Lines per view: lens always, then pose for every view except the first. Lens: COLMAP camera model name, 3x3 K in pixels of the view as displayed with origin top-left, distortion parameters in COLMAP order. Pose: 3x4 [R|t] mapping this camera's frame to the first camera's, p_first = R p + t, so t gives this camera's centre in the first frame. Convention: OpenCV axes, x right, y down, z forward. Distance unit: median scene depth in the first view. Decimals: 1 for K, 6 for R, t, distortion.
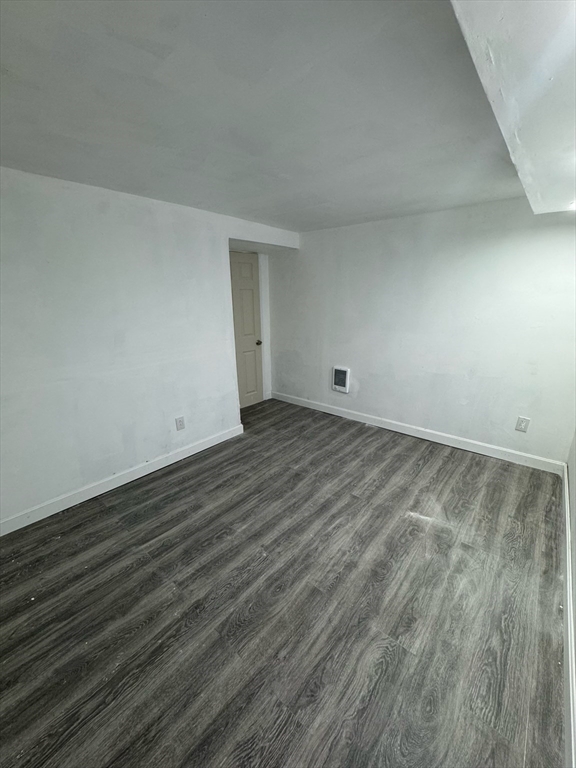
lens RADIAL K [[308.0, 0, 288.9], [0, 308.0, 383.6], [0, 0, 1]] dist [-0.002525, 0.000833]
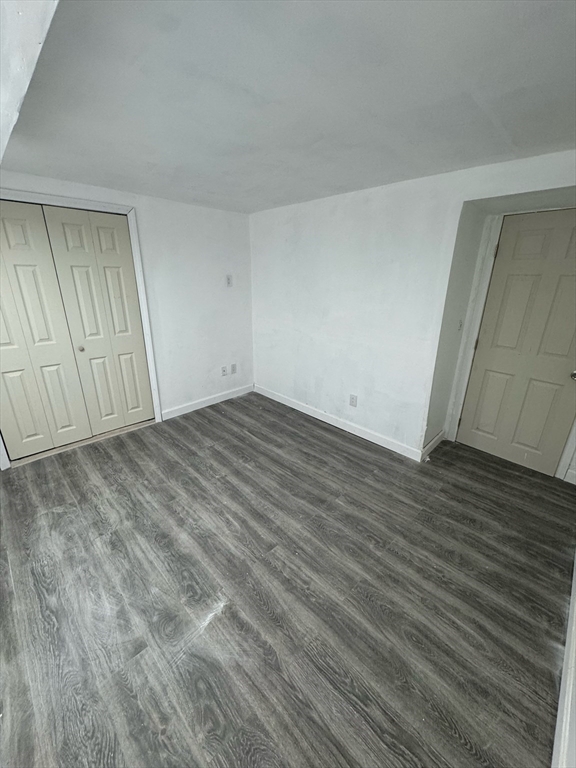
lens RADIAL K [[308.0, 0, 287.9], [0, 308.0, 383.3], [0, 0, 1]] dist [-0.002525, 0.000833]
pose [[-0.076654, 0.341942, -0.936589, 0.862571], [-0.290922, 0.890807, 0.349038, -0.308682], [0.953671, 0.299229, 0.031195, 0.963765]]
